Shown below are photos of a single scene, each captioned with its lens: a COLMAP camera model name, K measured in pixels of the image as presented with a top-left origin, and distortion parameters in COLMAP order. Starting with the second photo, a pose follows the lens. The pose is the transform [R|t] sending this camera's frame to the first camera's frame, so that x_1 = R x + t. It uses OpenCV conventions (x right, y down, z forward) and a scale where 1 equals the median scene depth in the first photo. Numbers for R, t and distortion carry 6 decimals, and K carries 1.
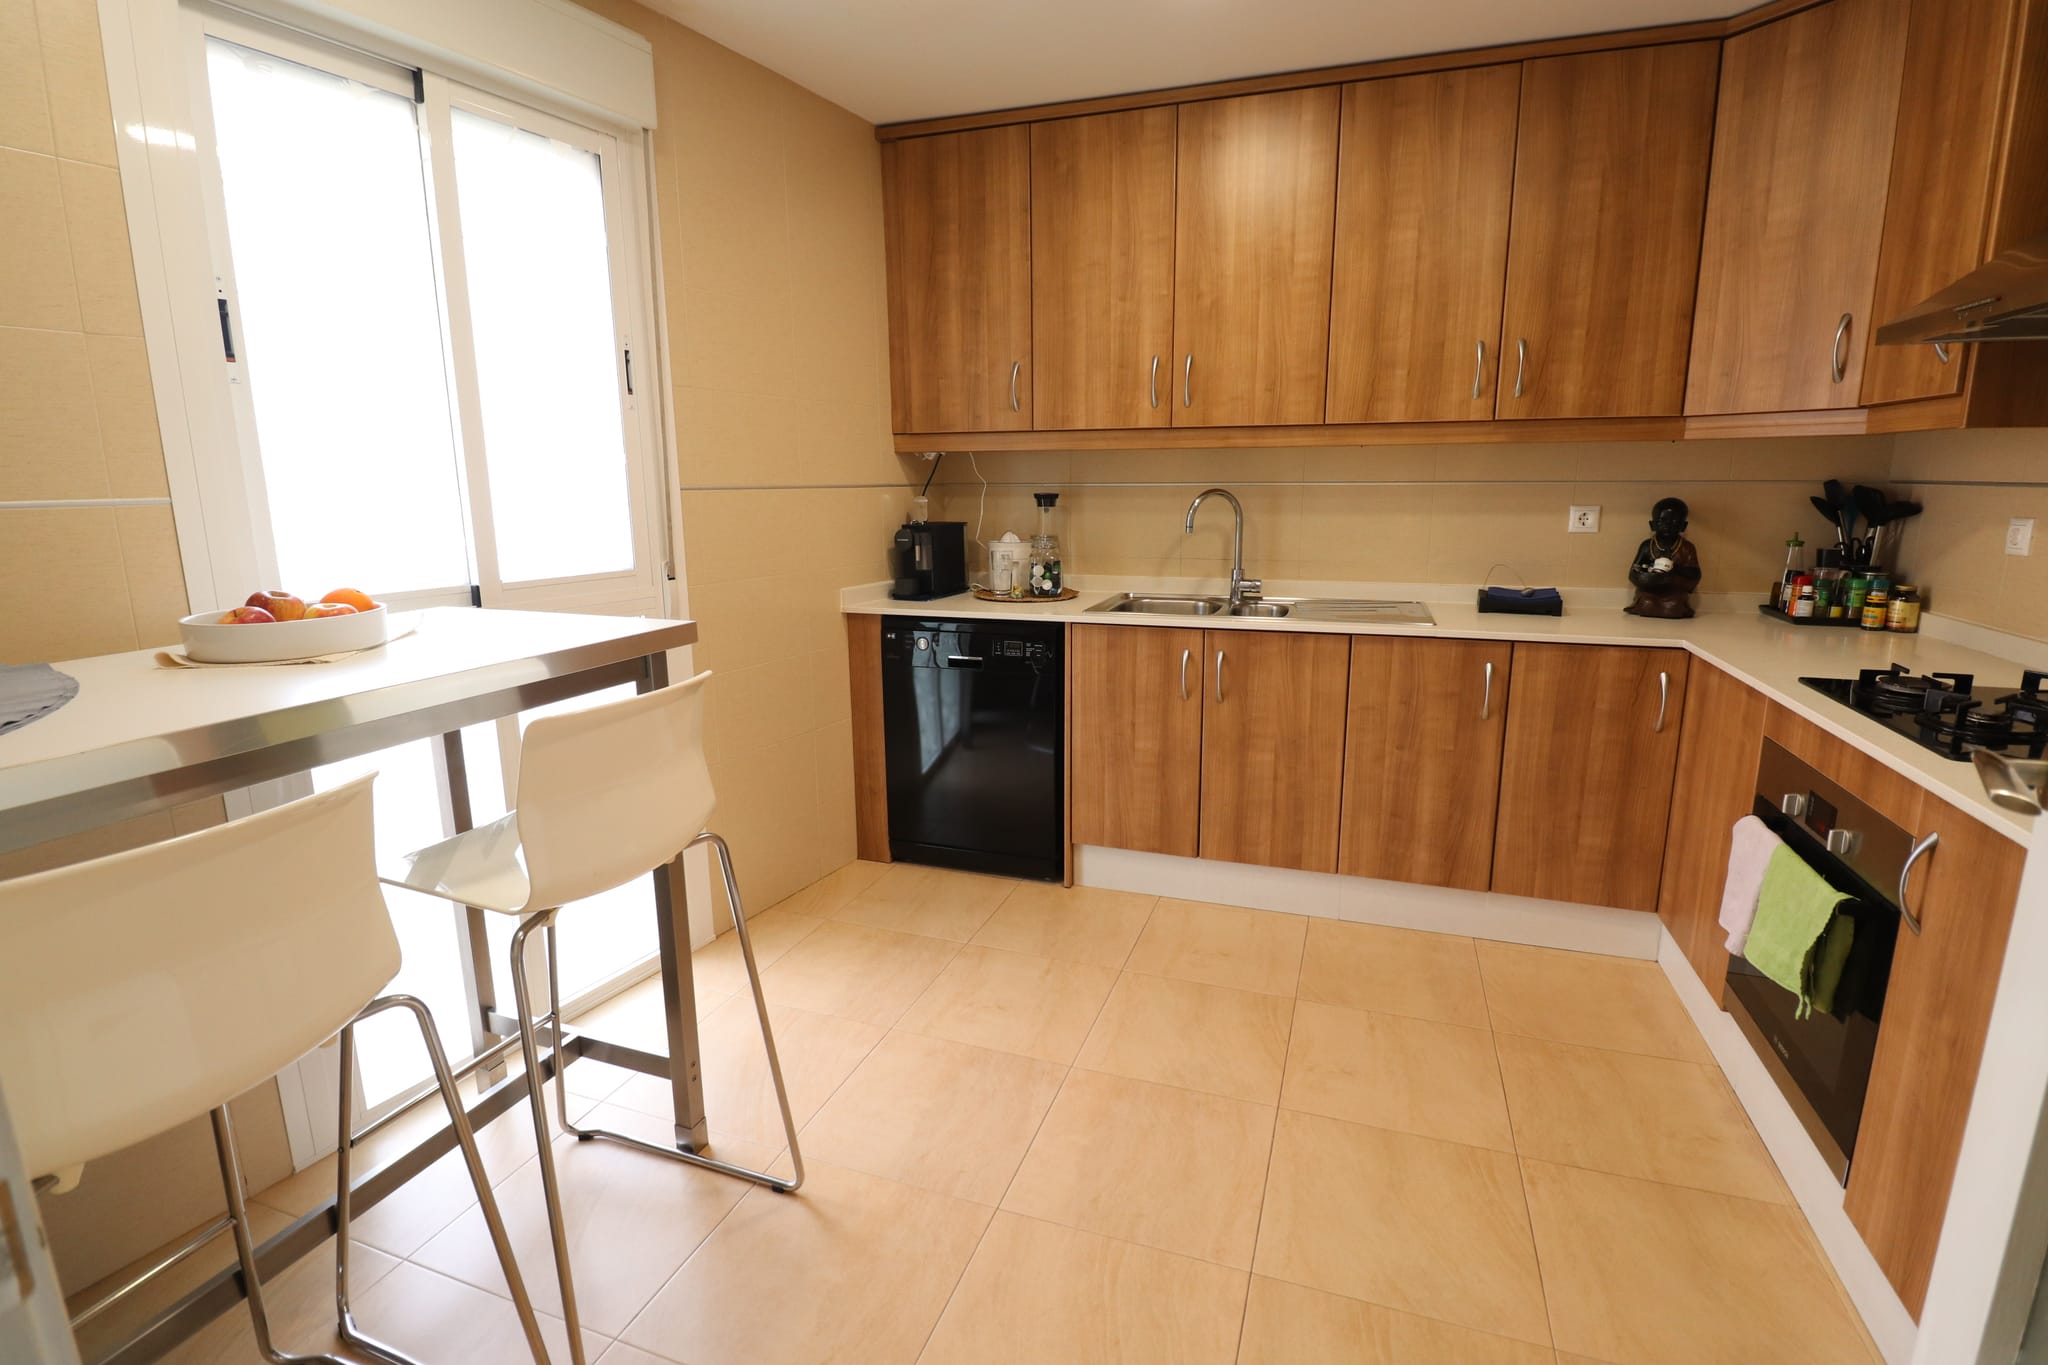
lens RADIAL K [[959.6, 0, 1021.8], [0, 959.6, 680.9], [0, 0, 1]] dist [-0.007505, -0.010032]
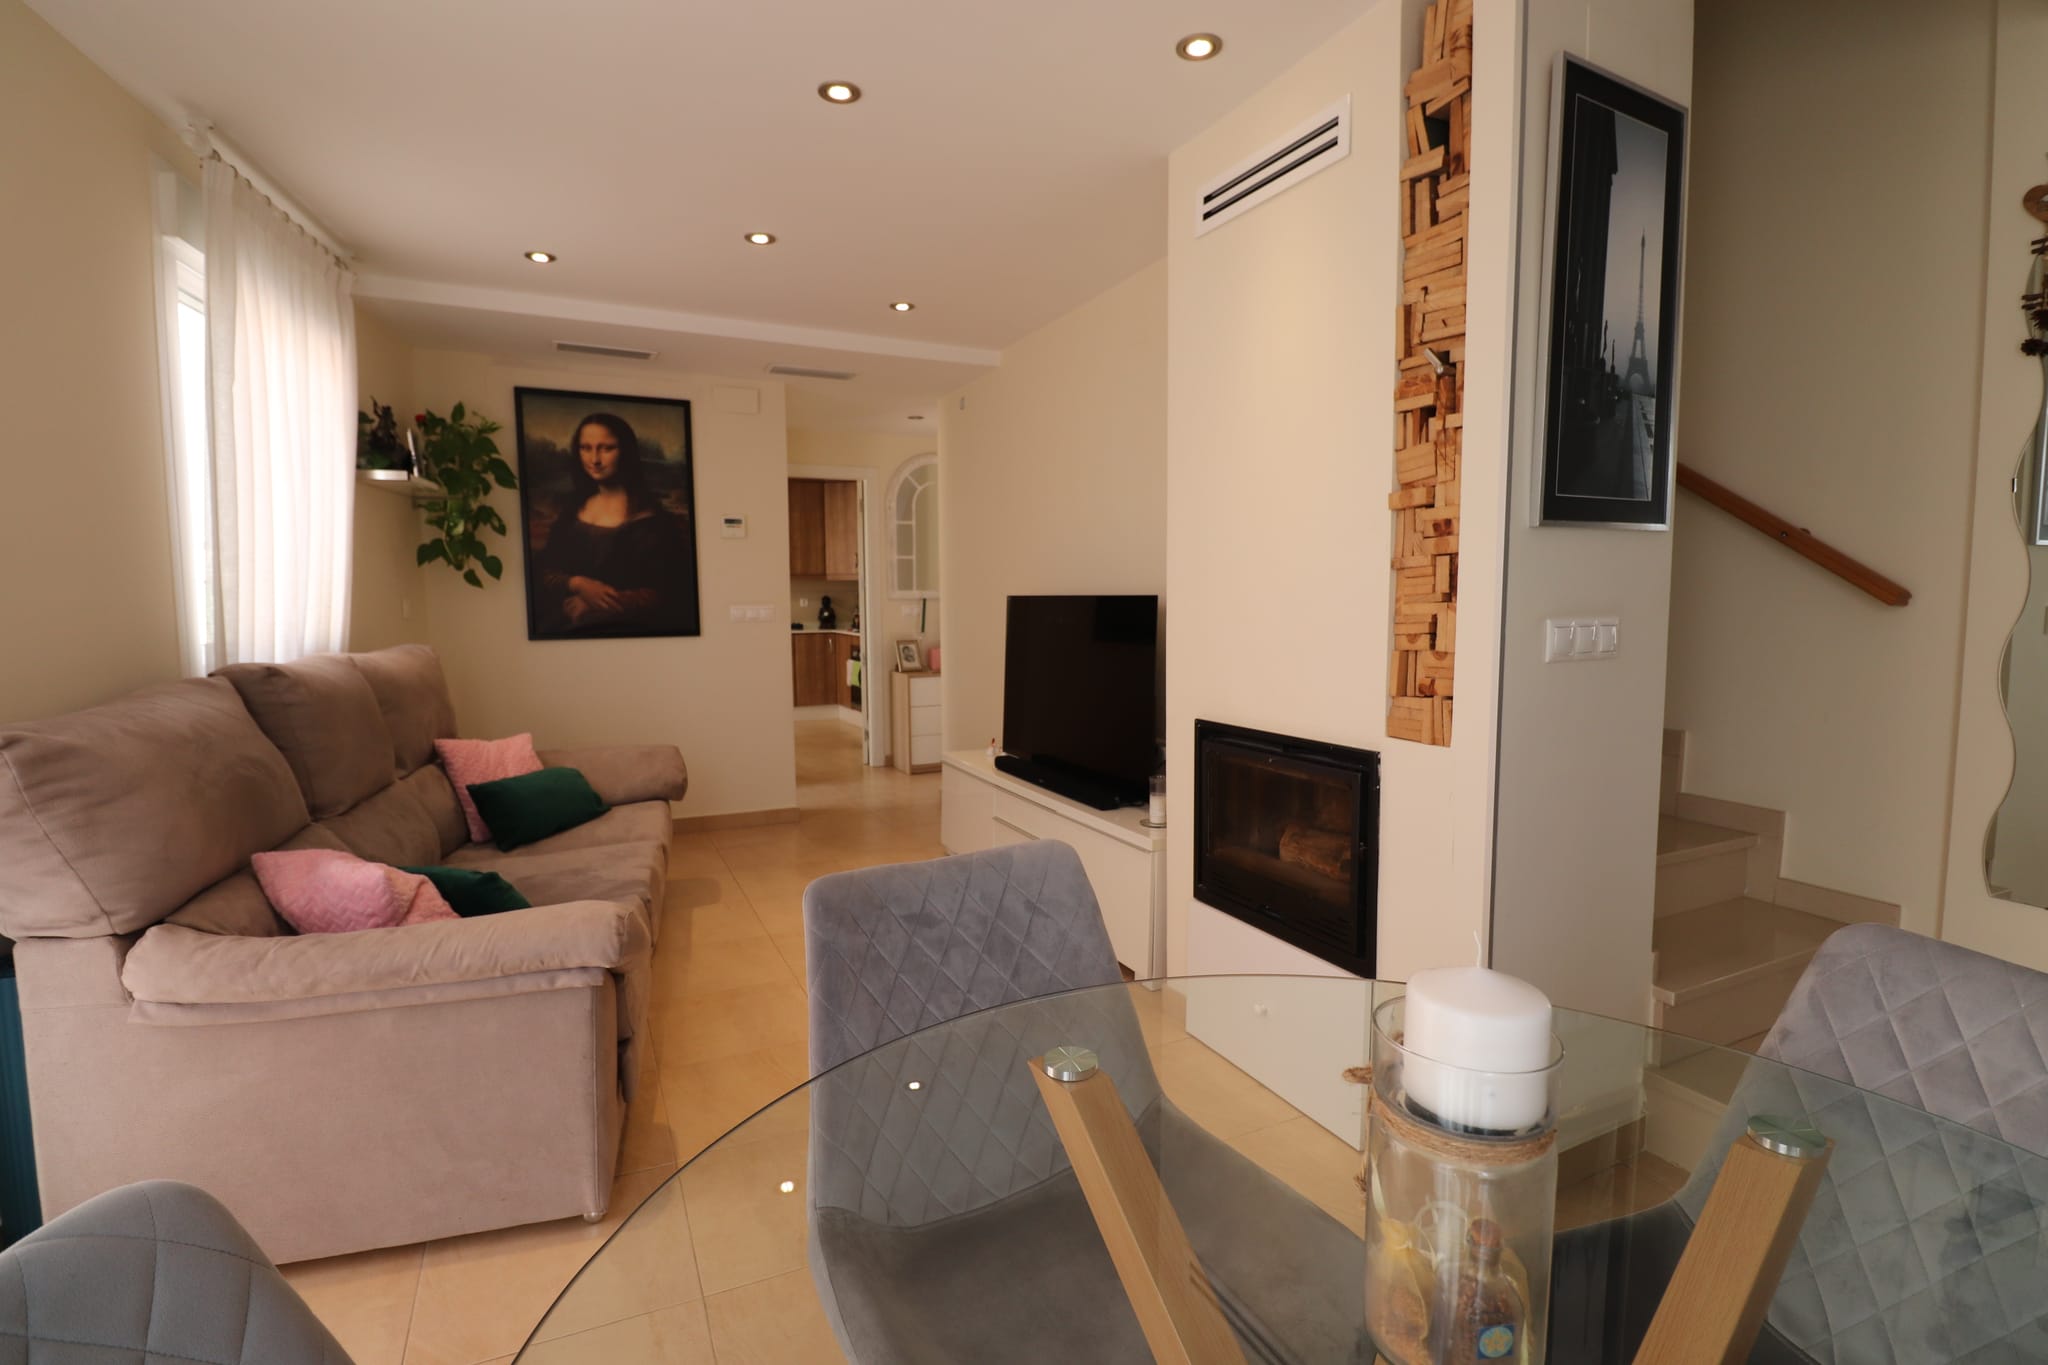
lens RADIAL K [[959.6, 0, 1034.0], [0, 959.6, 683.6], [0, 0, 1]] dist [-0.007505, -0.010032]
pose [[0.694465, -0.059478, 0.717064, -1.448289], [0.143499, 0.988006, -0.057026, 0.474143], [-0.705072, 0.142501, 0.694671, -2.107455]]
